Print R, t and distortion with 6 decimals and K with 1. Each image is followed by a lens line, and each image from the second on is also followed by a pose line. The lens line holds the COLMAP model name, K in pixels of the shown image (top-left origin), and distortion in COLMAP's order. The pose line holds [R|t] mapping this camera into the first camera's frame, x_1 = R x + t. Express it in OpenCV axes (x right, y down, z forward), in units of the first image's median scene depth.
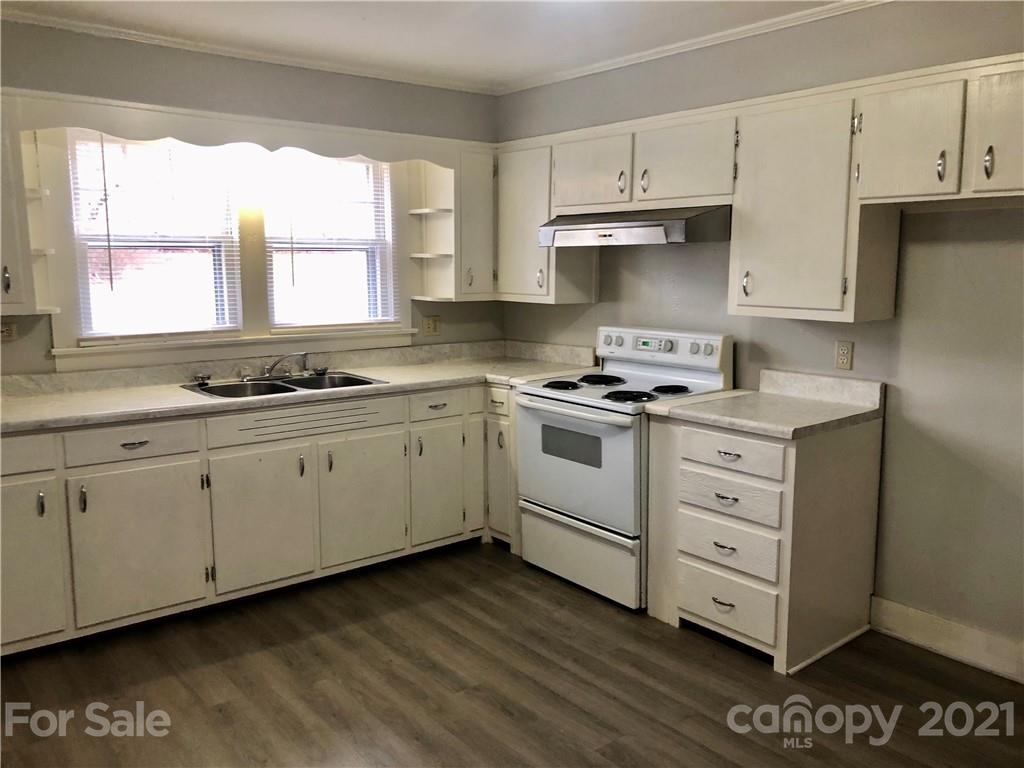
lens RADIAL K [[834.7, 0, 516.7], [0, 834.7, 384.5], [0, 0, 1]] dist [0.021135, -0.010893]
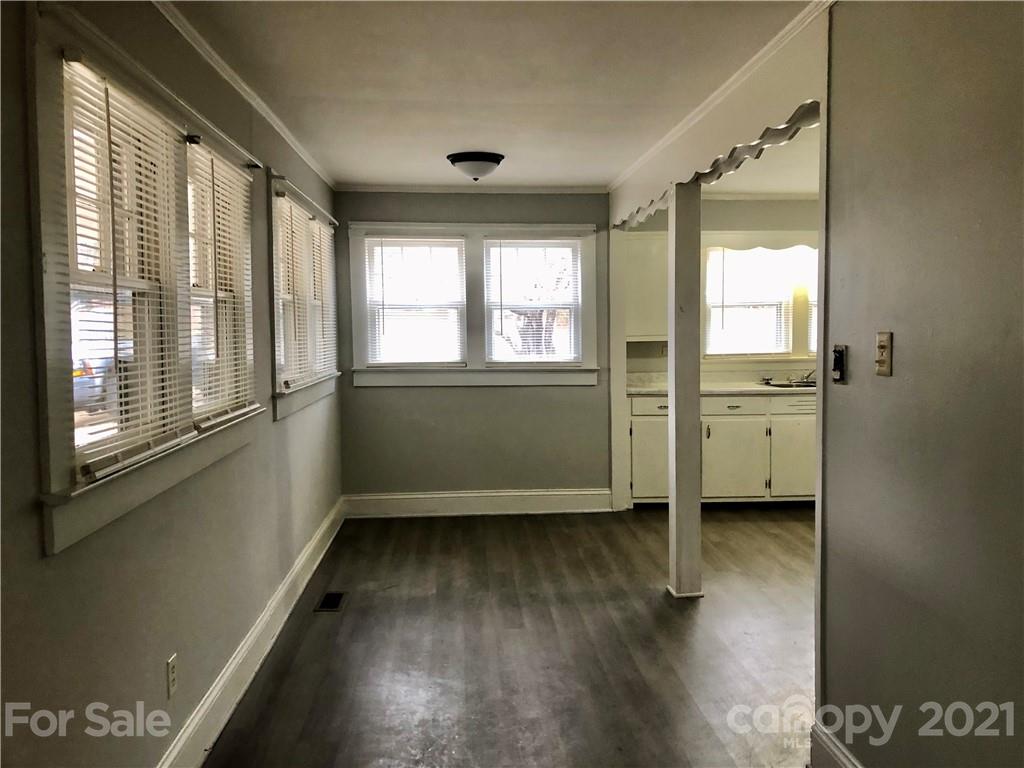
lens RADIAL K [[834.7, 0, 531.7], [0, 834.7, 381.3], [0, 0, 1]] dist [0.021135, -0.010893]
pose [[0.824800, 0.033233, -0.564447, 0.207568], [-0.071617, 0.996371, -0.045988, 0.115493], [0.560871, 0.078355, 0.824187, -0.730585]]
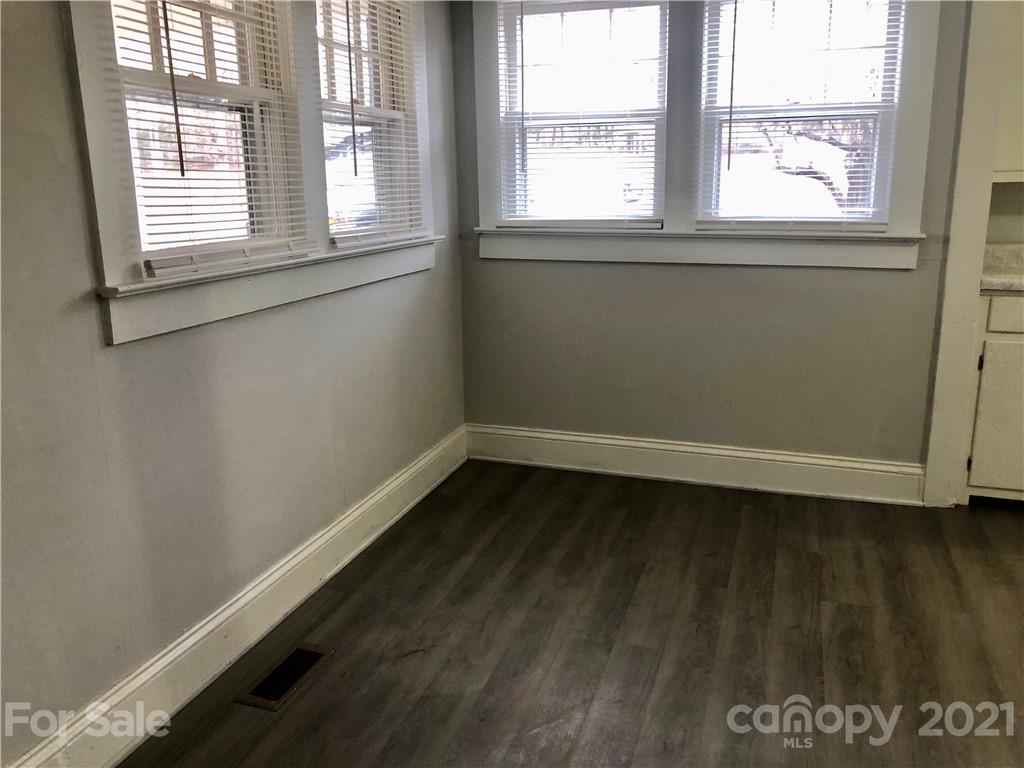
lens RADIAL K [[834.7, 0, 506.3], [0, 834.7, 380.2], [0, 0, 1]] dist [0.021135, -0.010893]
pose [[0.522467, 0.195901, -0.829850, -0.093836], [-0.105306, 0.980623, 0.165194, 0.053483], [0.846132, 0.001079, 0.532972, -0.126216]]
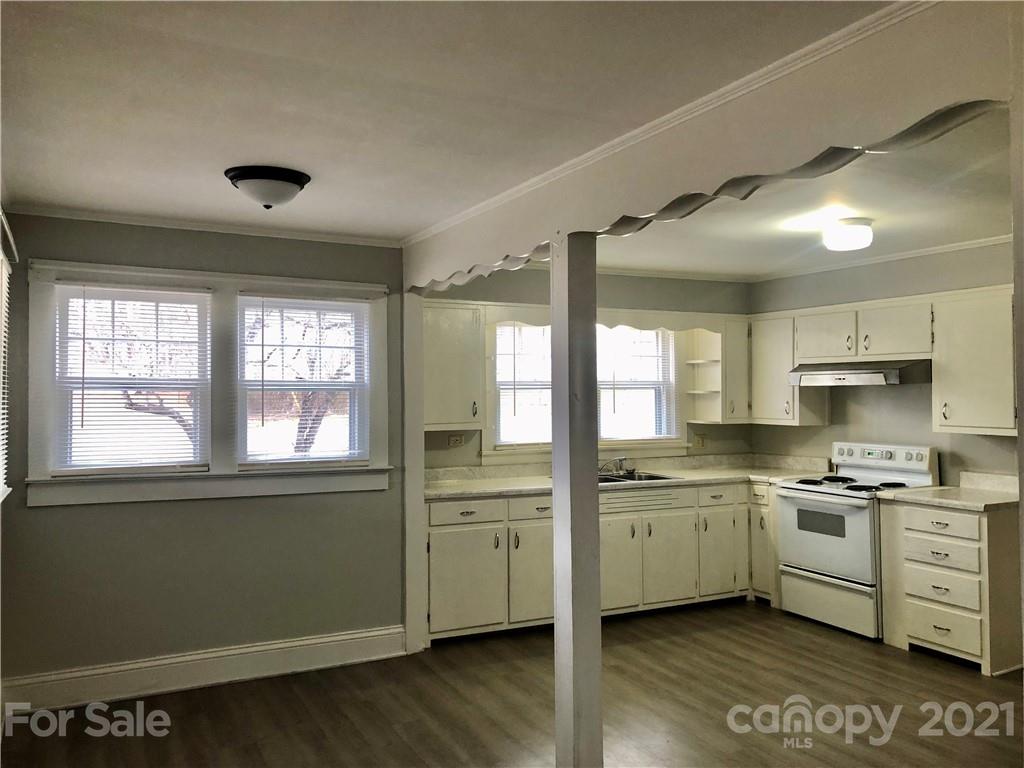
lens RADIAL K [[834.7, 0, 525.7], [0, 834.7, 371.0], [0, 0, 1]] dist [0.021135, -0.010893]
pose [[0.980604, -0.008414, -0.195816, -0.146040], [-0.025497, 0.985112, -0.170013, 0.072636], [0.194331, 0.171708, 0.965791, -0.530890]]
